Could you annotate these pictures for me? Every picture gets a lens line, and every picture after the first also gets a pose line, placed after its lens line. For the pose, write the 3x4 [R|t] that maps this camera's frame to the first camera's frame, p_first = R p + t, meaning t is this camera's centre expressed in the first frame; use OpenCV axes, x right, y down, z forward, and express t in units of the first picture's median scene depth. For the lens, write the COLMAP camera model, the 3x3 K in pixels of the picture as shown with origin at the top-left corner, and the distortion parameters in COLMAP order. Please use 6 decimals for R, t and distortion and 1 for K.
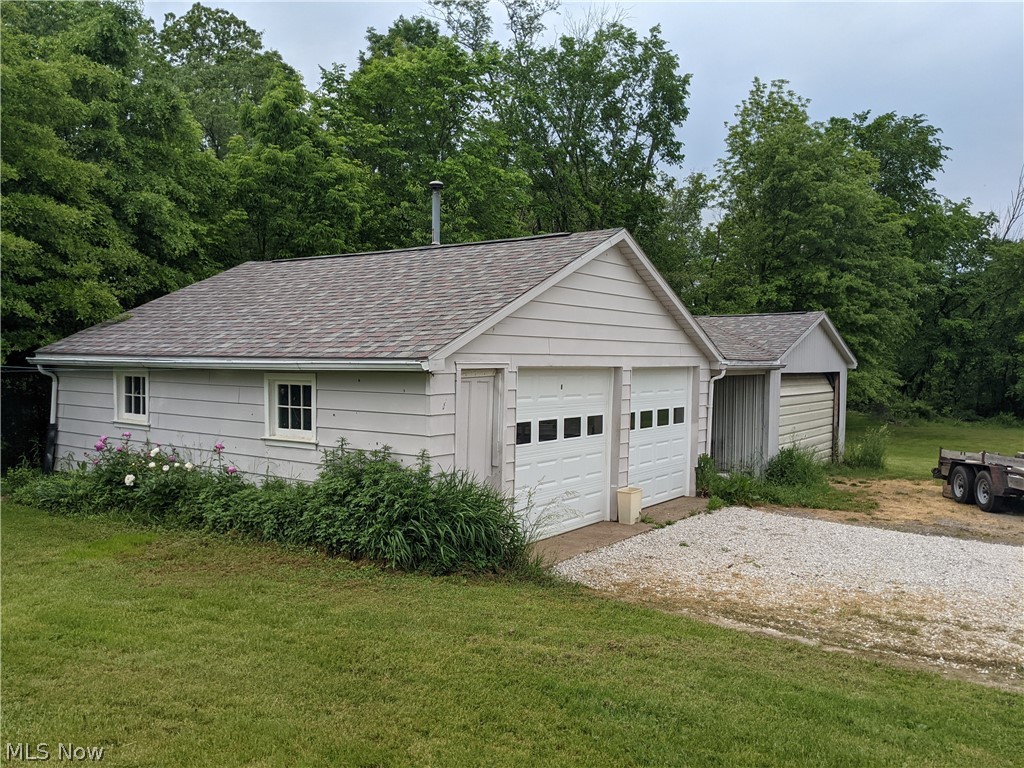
lens RADIAL K [[819.4, 0, 512.0], [0, 819.4, 384.0], [0, 0, 1]] dist [-0.000292, -0.000542]
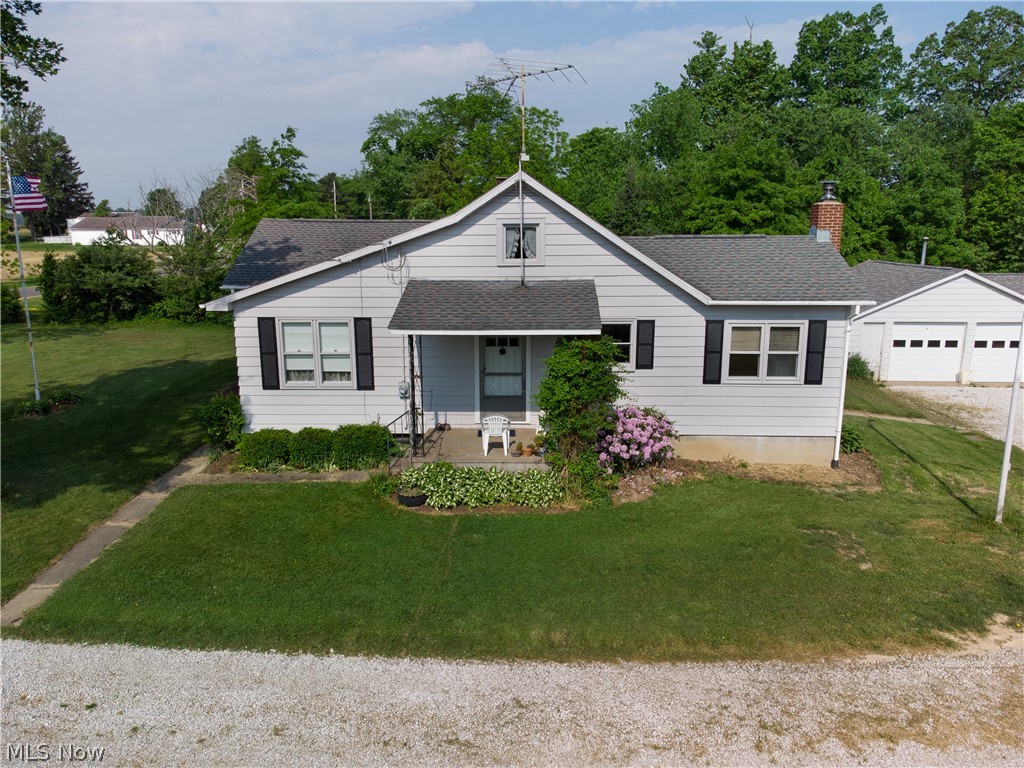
lens RADIAL K [[711.4, 0, 512.0], [0, 711.4, 384.0], [0, 0, 1]] dist [0.000979, 0.000459]
pose [[0.530287, 0.149370, -0.834556, 1.277681], [-0.015762, 0.985924, 0.166447, -0.178857], [0.847671, -0.075111, 0.525178, -1.374593]]
